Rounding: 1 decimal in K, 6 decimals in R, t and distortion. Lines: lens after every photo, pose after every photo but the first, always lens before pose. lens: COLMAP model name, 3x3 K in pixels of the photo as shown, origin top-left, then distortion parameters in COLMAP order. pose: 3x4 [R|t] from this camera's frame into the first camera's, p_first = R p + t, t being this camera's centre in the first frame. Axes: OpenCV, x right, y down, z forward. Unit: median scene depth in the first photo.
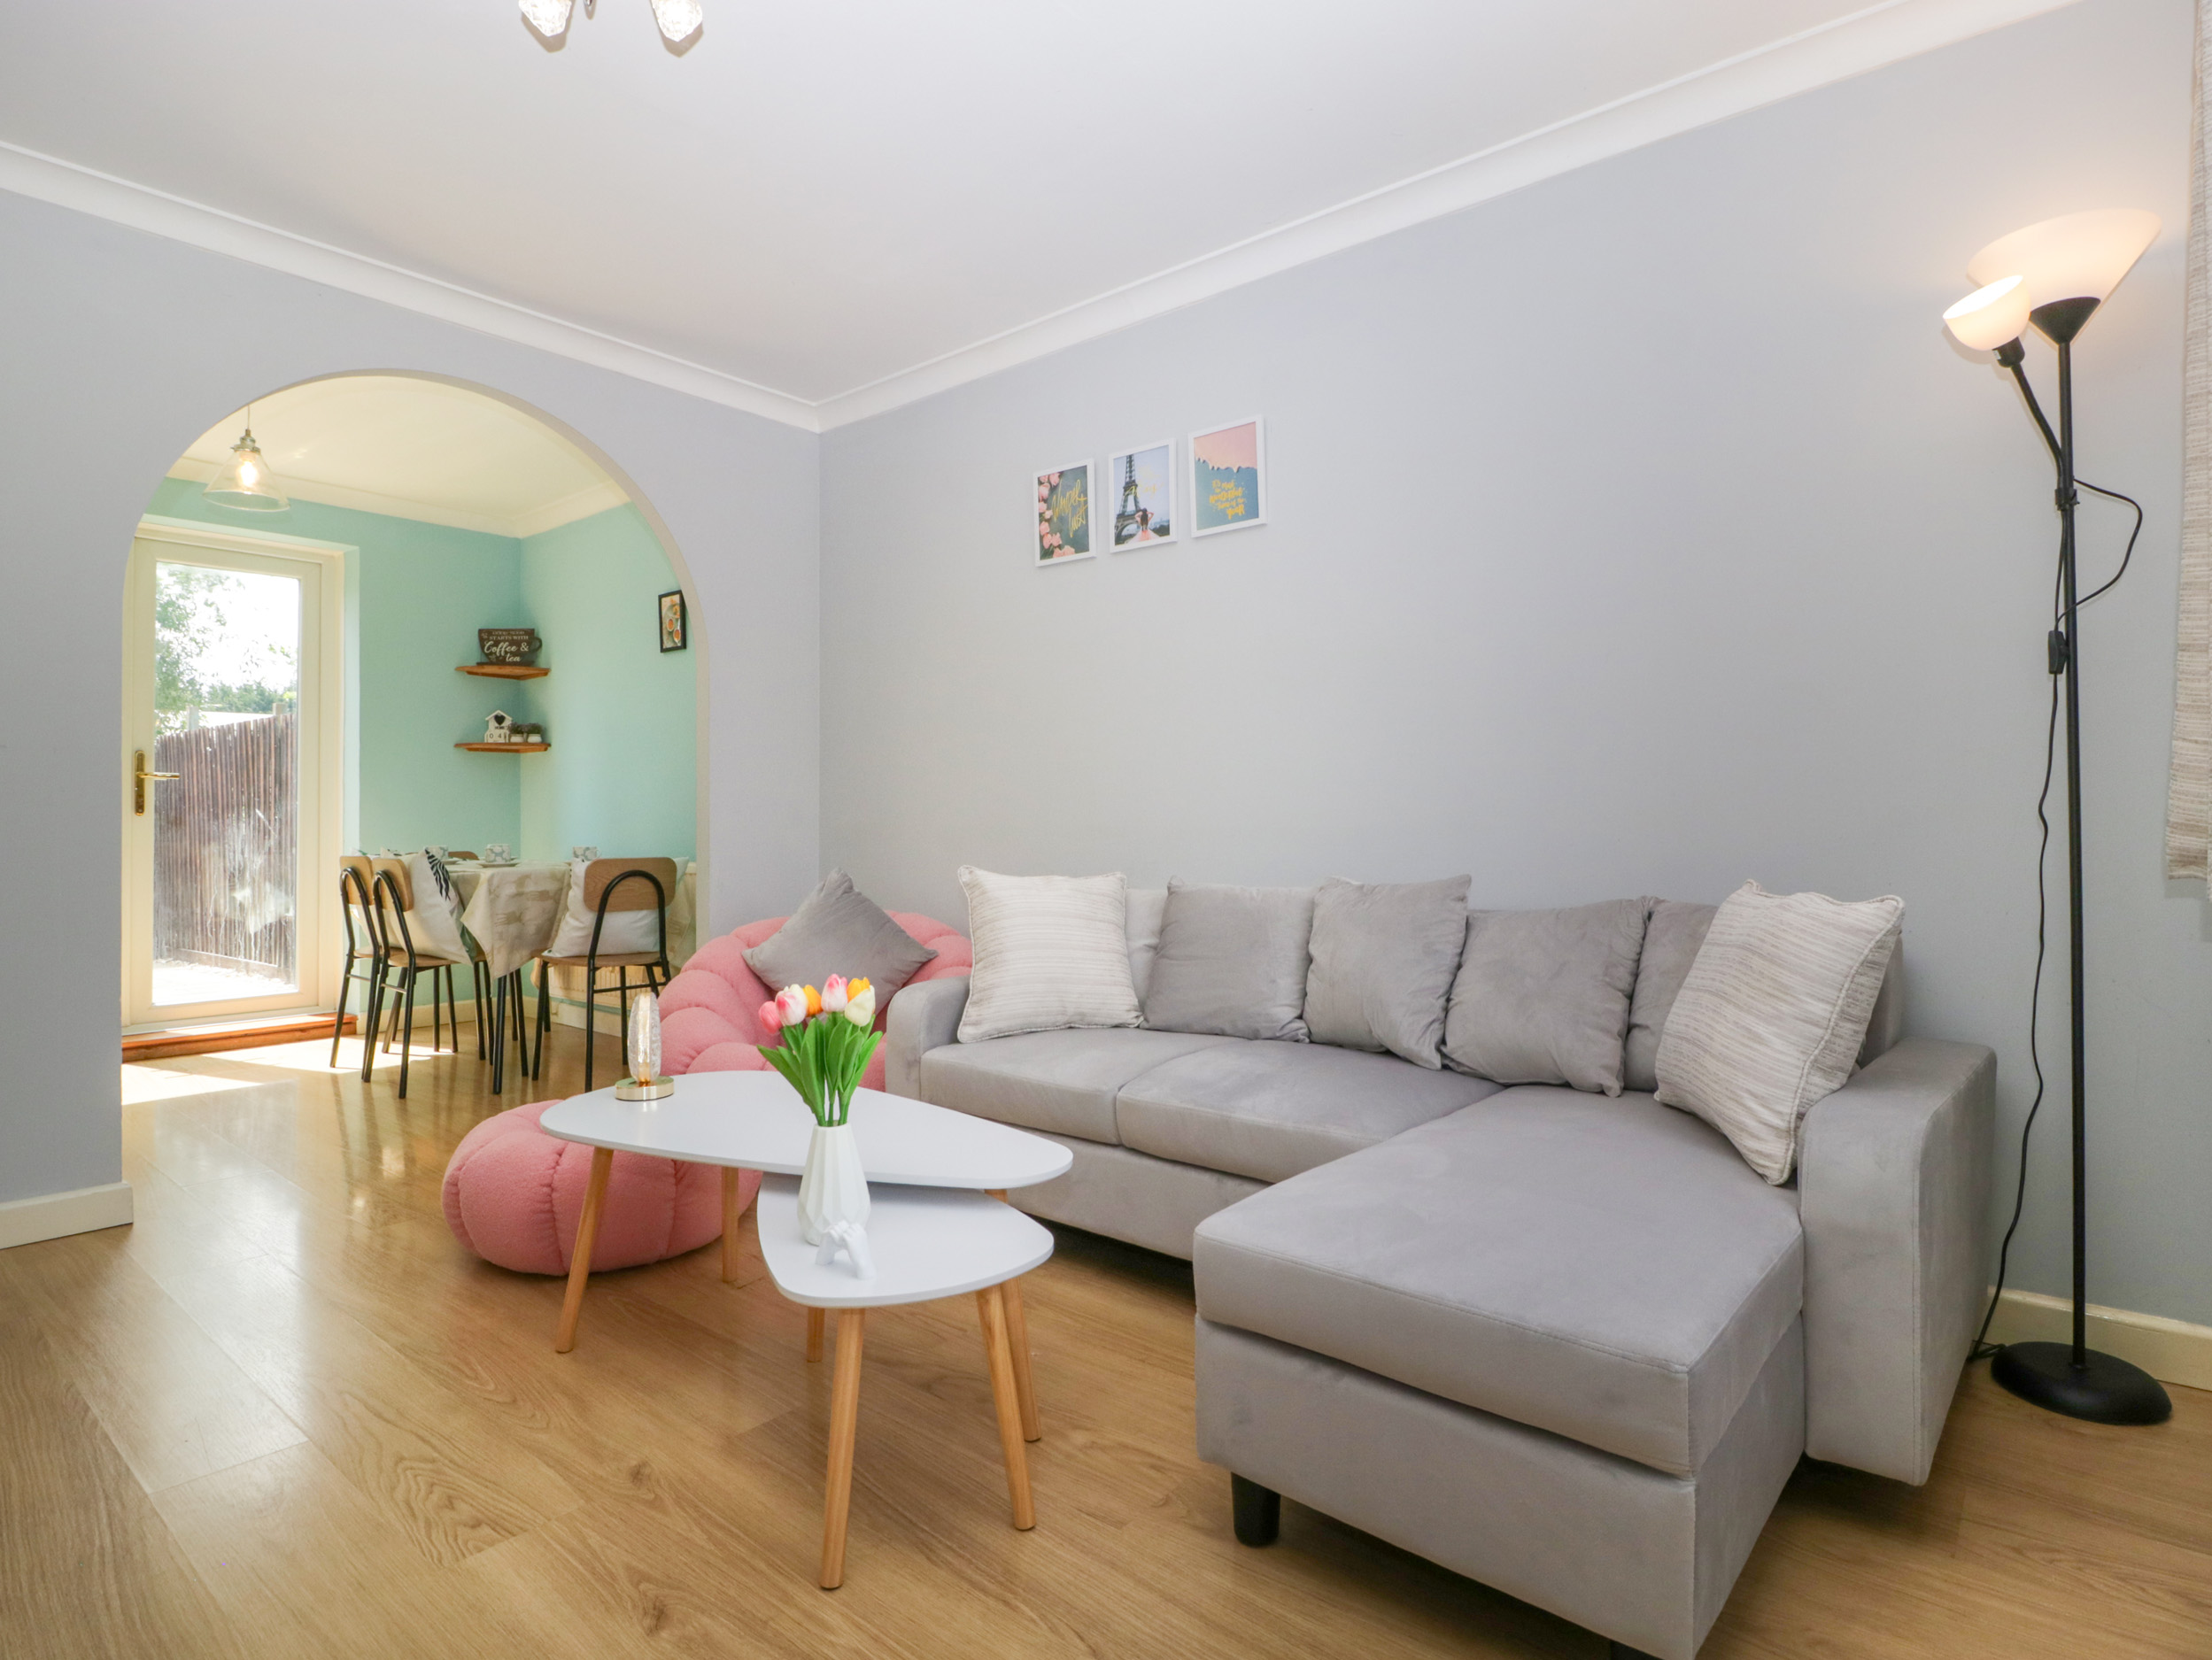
lens RADIAL K [[1174.7, 0, 1097.3], [0, 1174.7, 815.2], [0, 0, 1]] dist [0.000733, -0.013861]
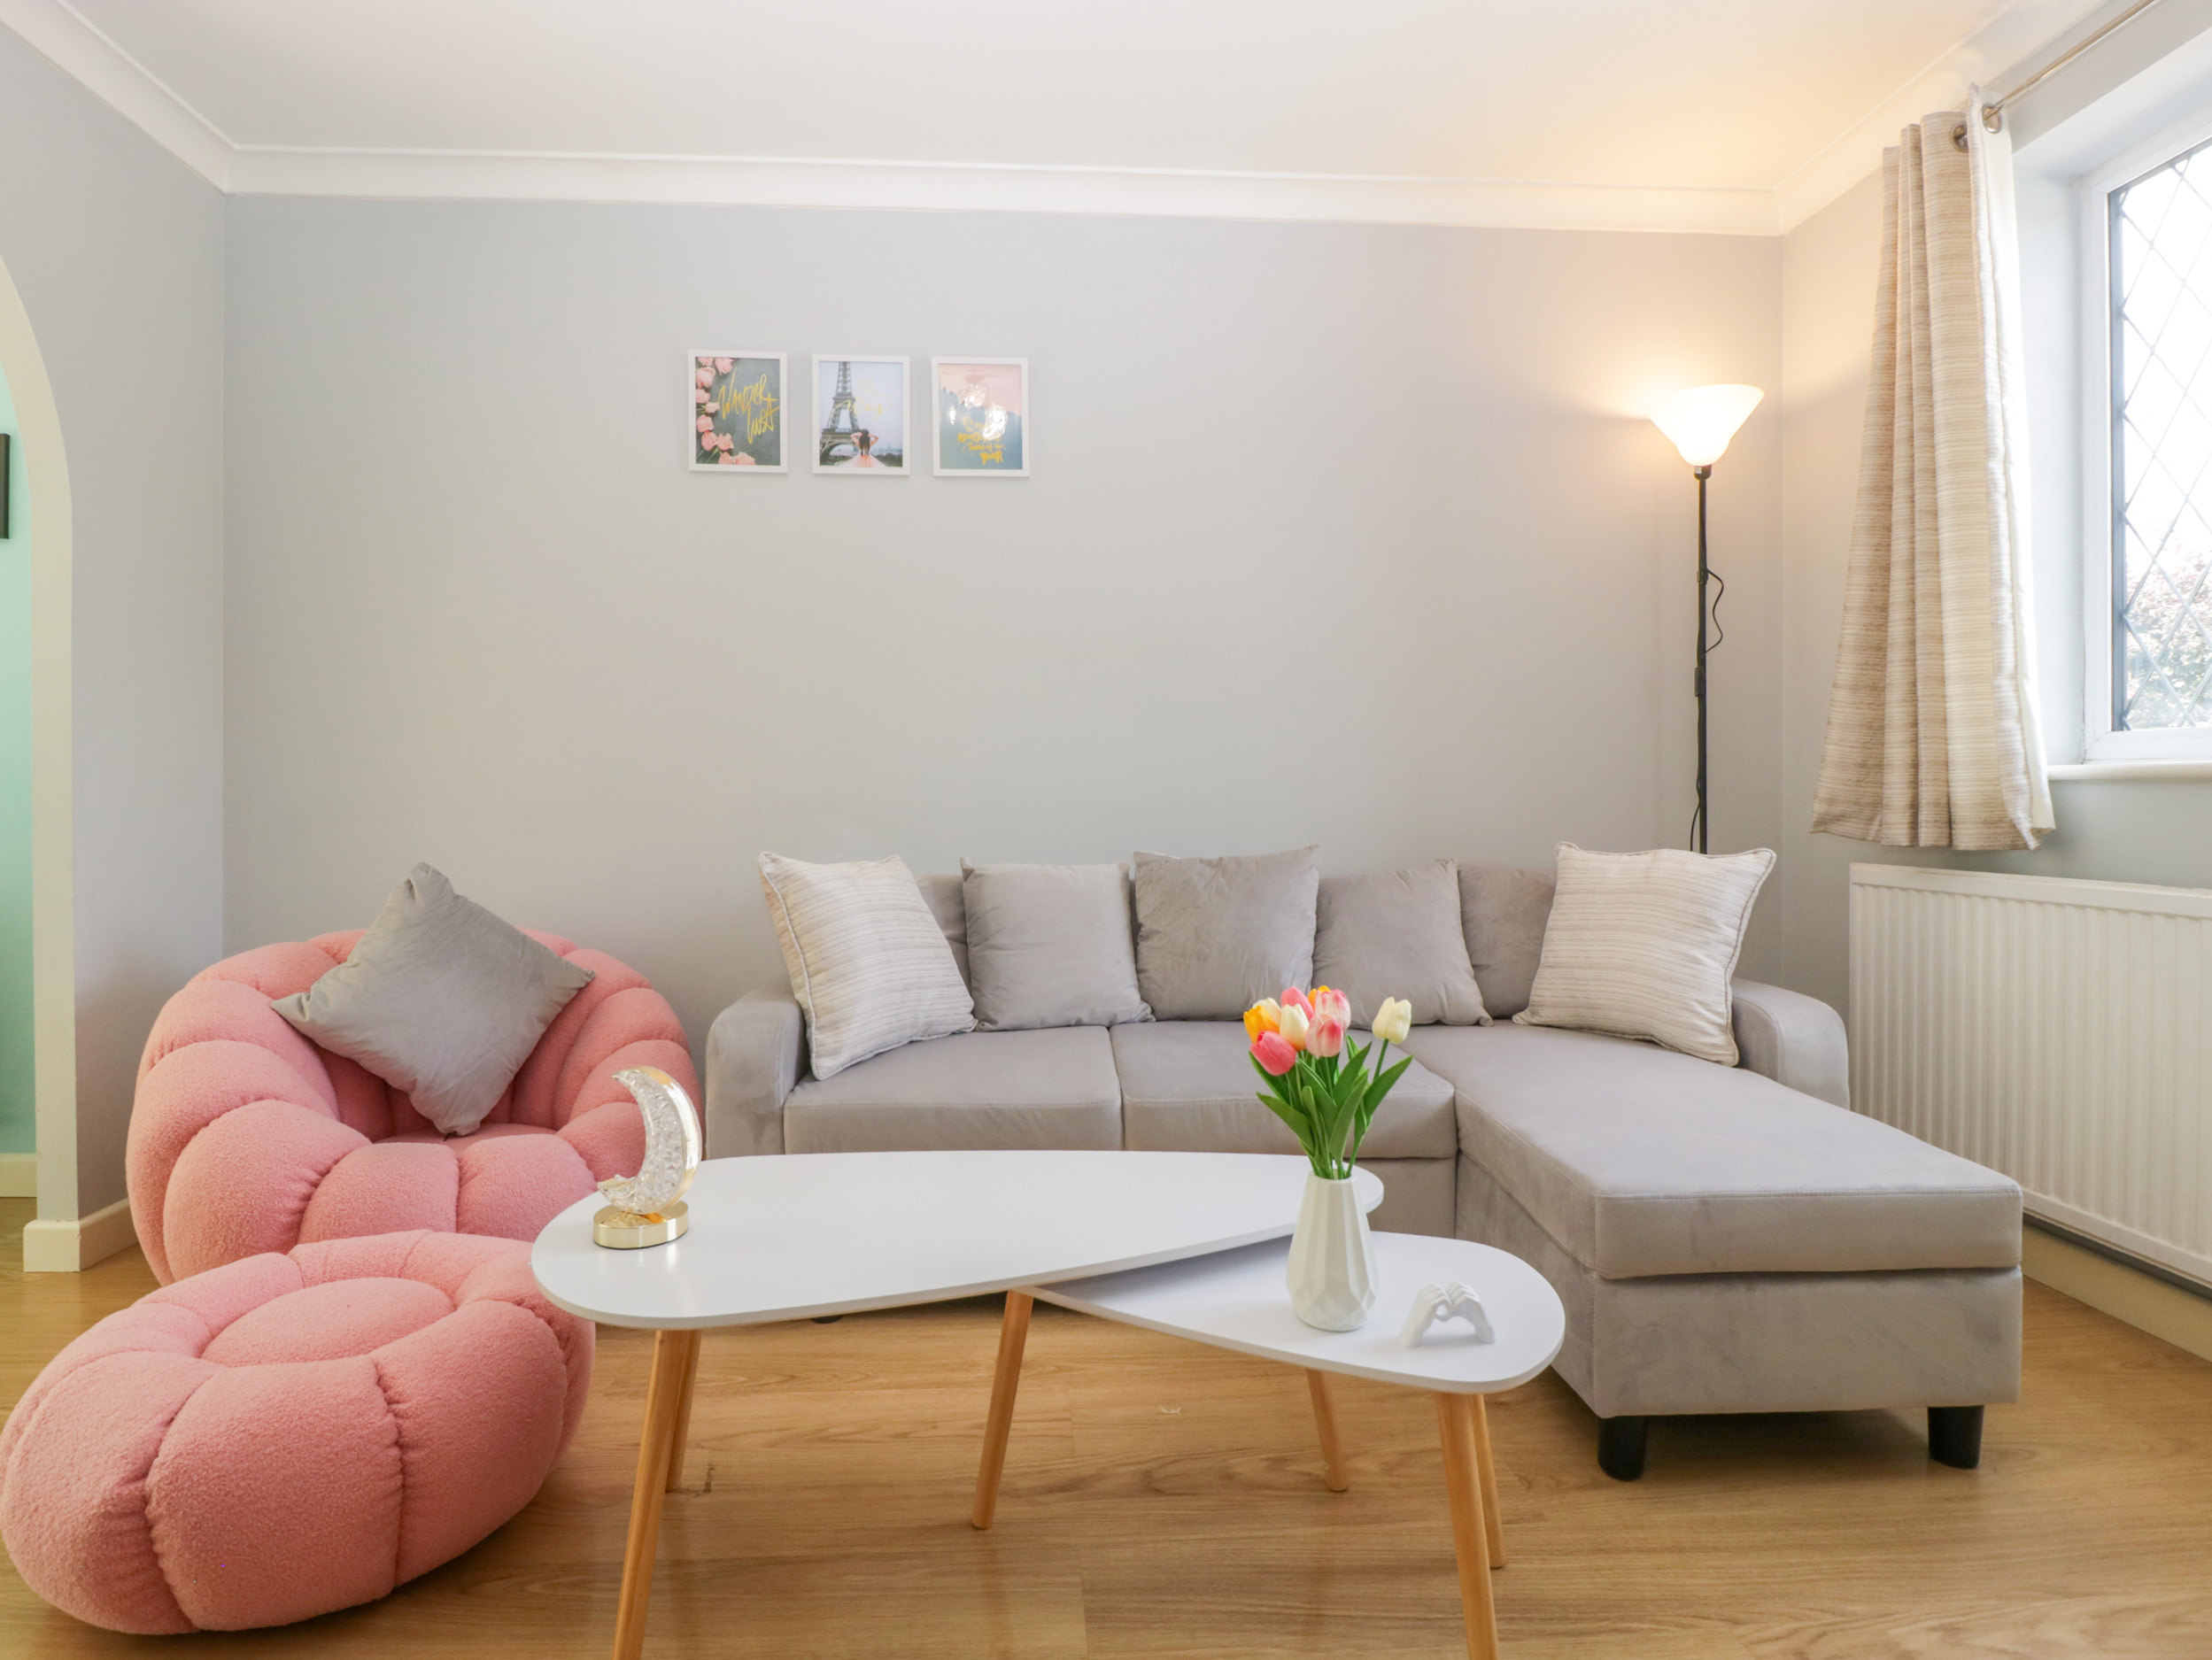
lens RADIAL K [[1174.7, 0, 1097.3], [0, 1174.7, 815.2], [0, 0, 1]] dist [0.000733, -0.013861]
pose [[0.725328, -0.005484, 0.688382, -0.398271], [-0.004656, 0.999906, 0.012872, 0.006685], [-0.688388, -0.012541, 0.725234, 0.245175]]
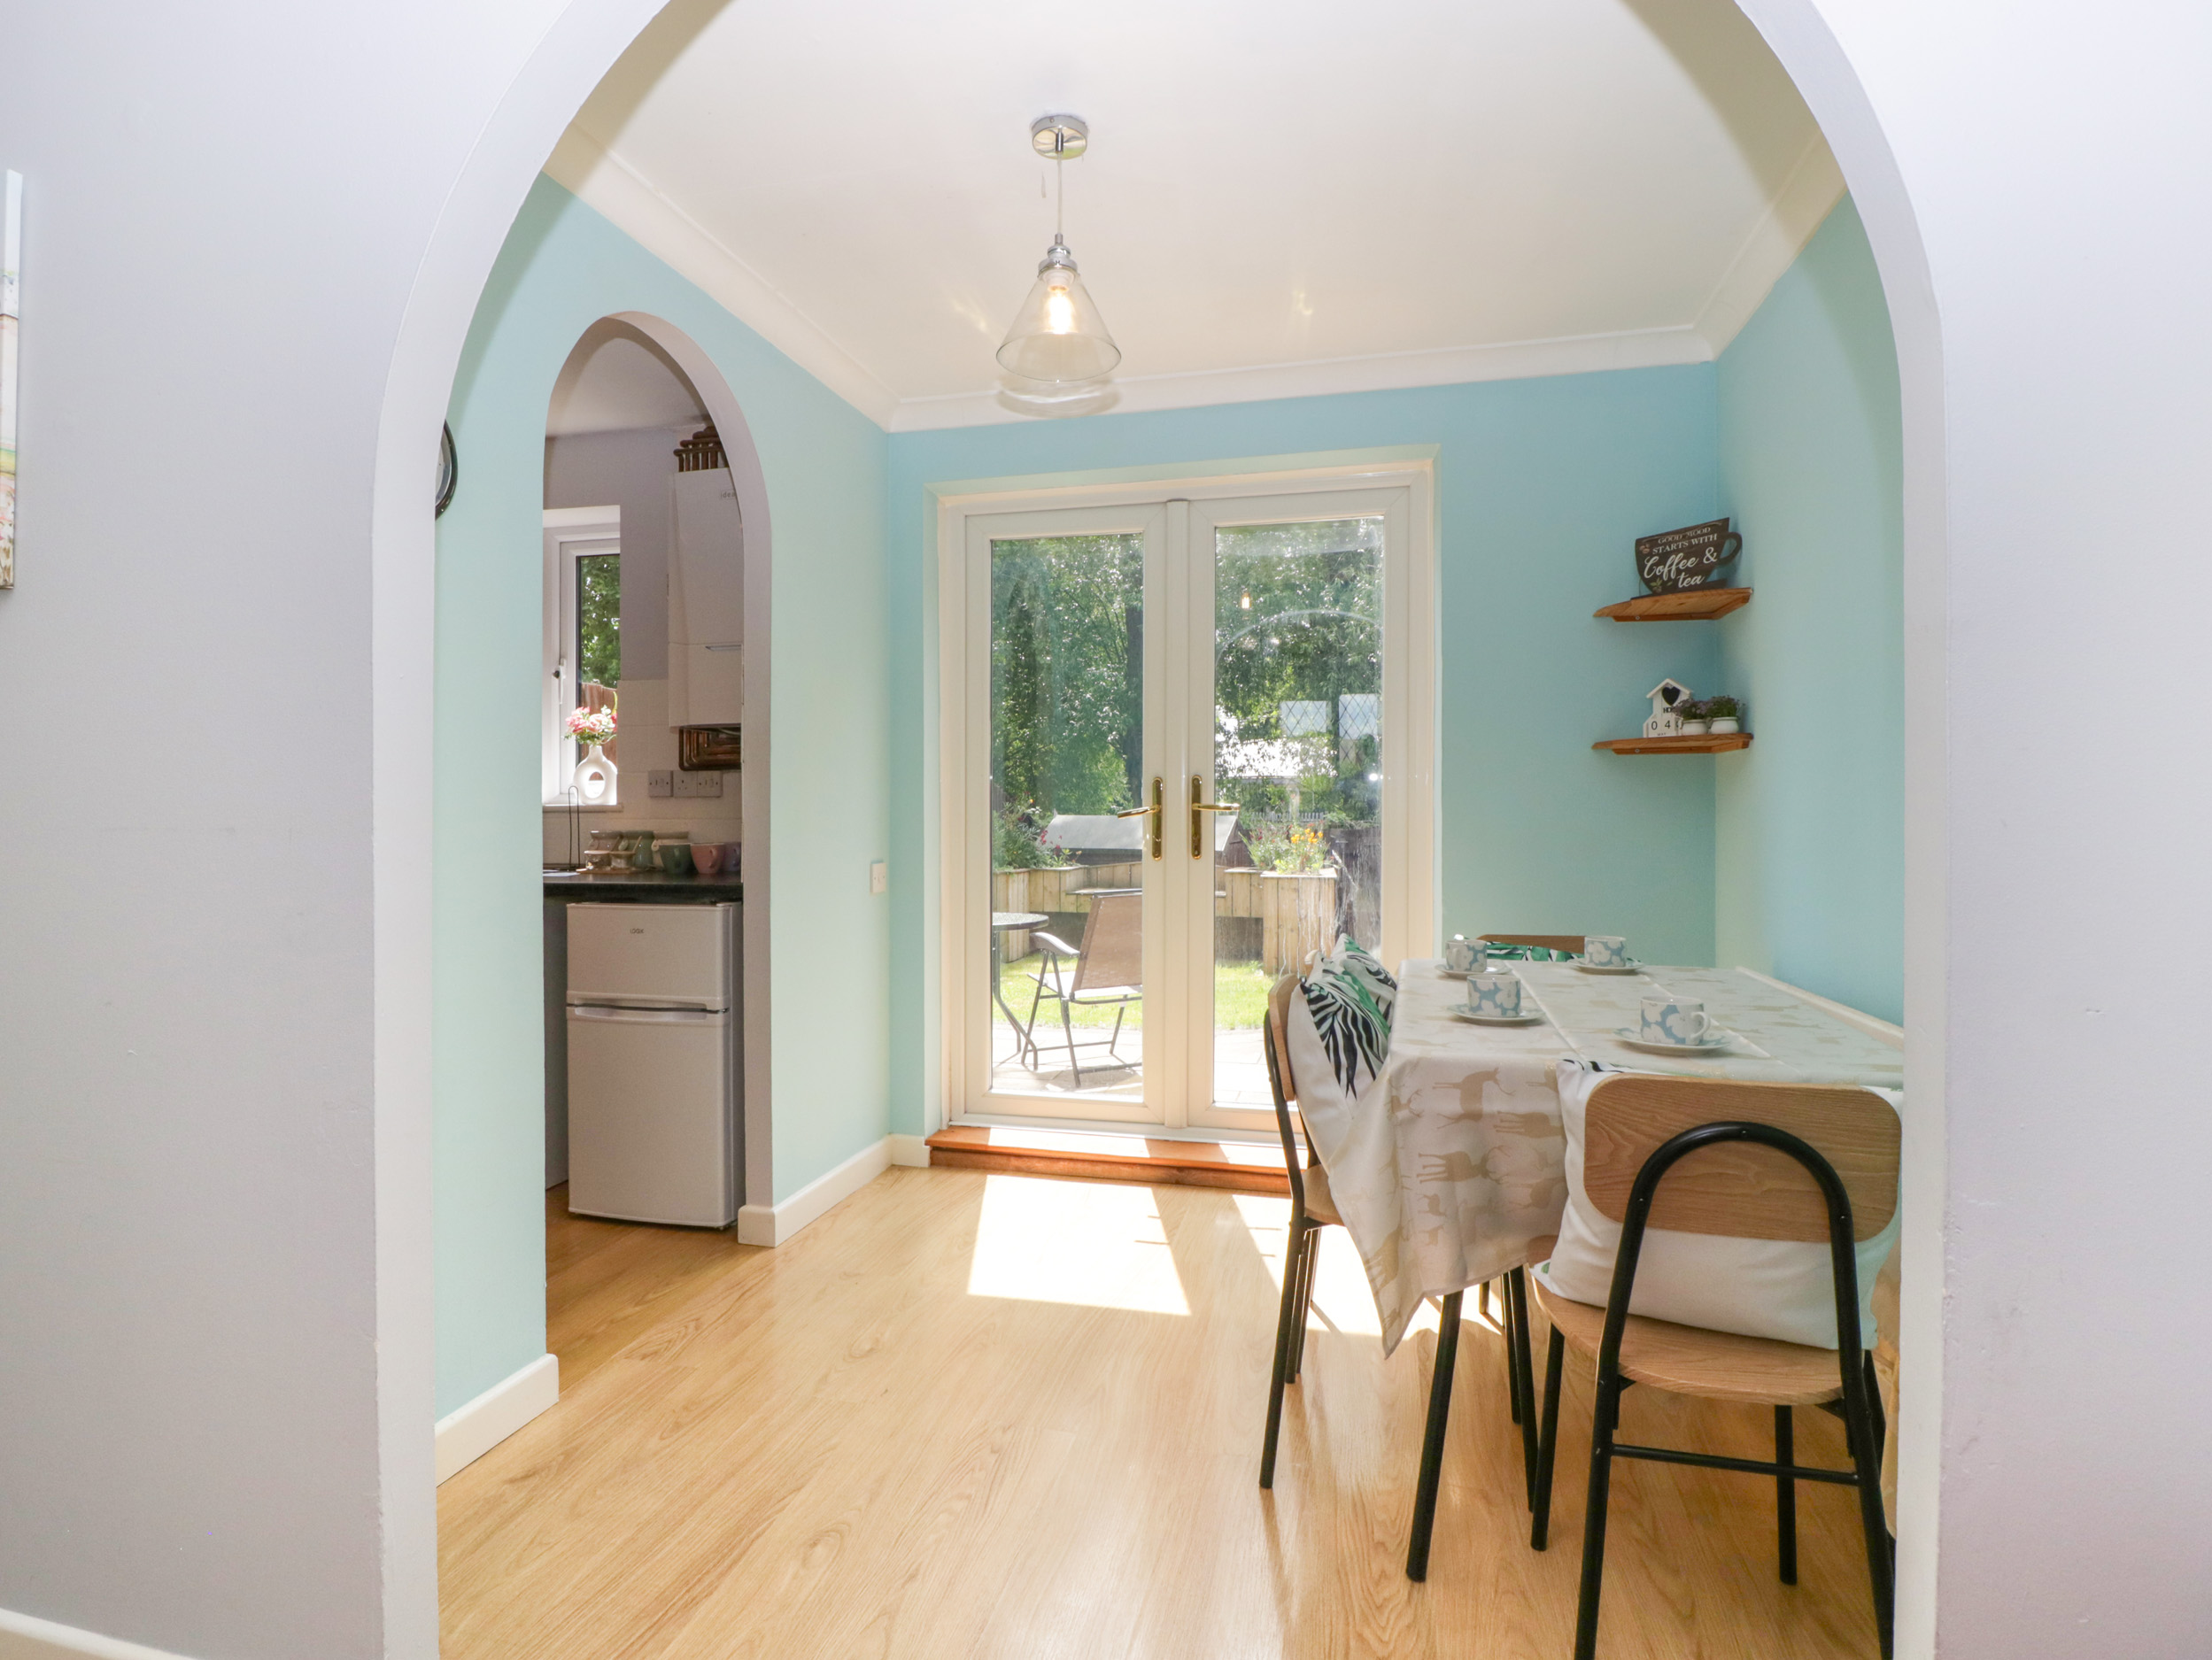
lens RADIAL K [[1174.7, 0, 1097.3], [0, 1174.7, 815.2], [0, 0, 1]] dist [0.000733, -0.013861]
pose [[0.445237, 0.006744, -0.895387, -0.210183], [0.006000, 0.999927, 0.010515, -0.051062], [0.895393, -0.010054, 0.445164, 0.812189]]
